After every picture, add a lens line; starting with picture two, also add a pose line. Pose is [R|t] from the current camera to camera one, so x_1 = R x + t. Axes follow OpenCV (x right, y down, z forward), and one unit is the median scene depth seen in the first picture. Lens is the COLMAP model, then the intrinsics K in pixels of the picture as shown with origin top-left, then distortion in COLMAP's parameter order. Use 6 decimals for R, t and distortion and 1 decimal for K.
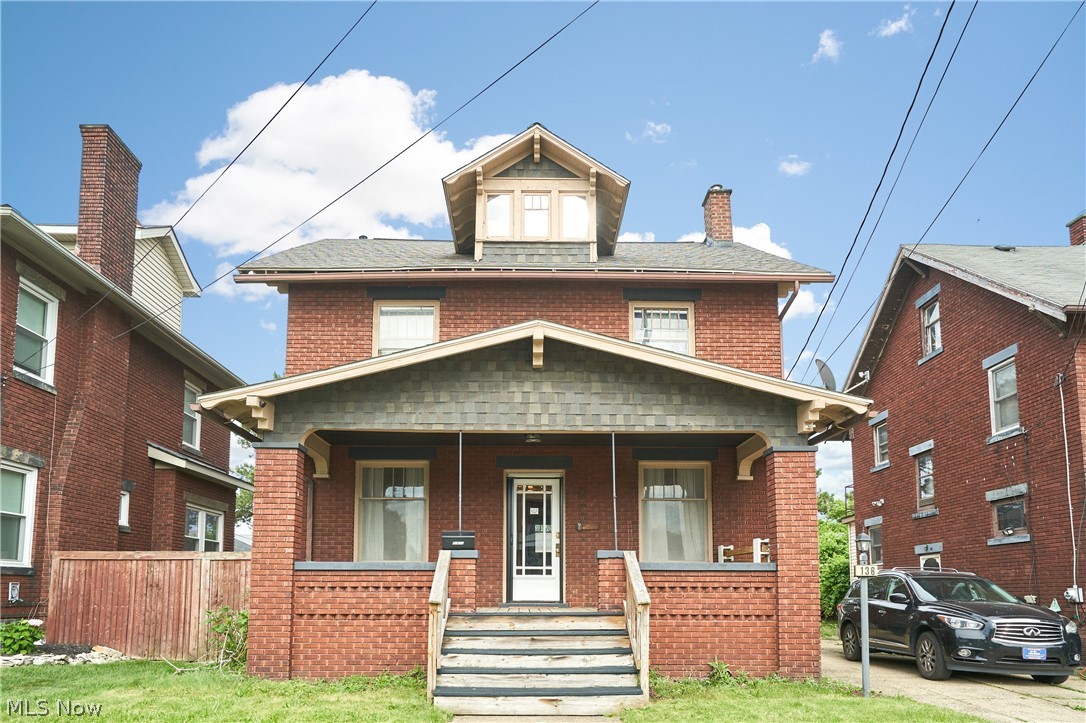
lens RADIAL K [[493.9, 0, 541.0], [0, 493.9, 365.4], [0, 0, 1]] dist [-0.007521, 0.004214]
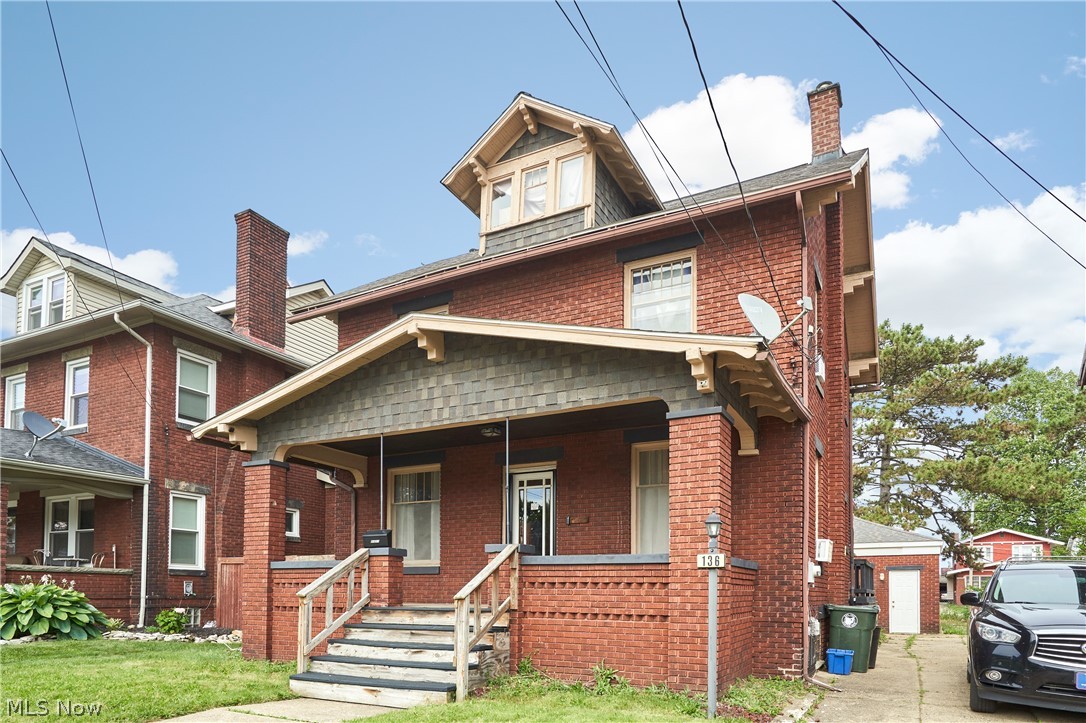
lens RADIAL K [[521.4, 0, 543.6], [0, 521.4, 386.4], [0, 0, 1]] dist [-0.003572, 0.000332]
pose [[0.921721, -0.137756, -0.362566, 0.544401], [0.156687, 0.987376, 0.023181, 0.061877], [0.354796, -0.078175, 0.931670, 0.117761]]
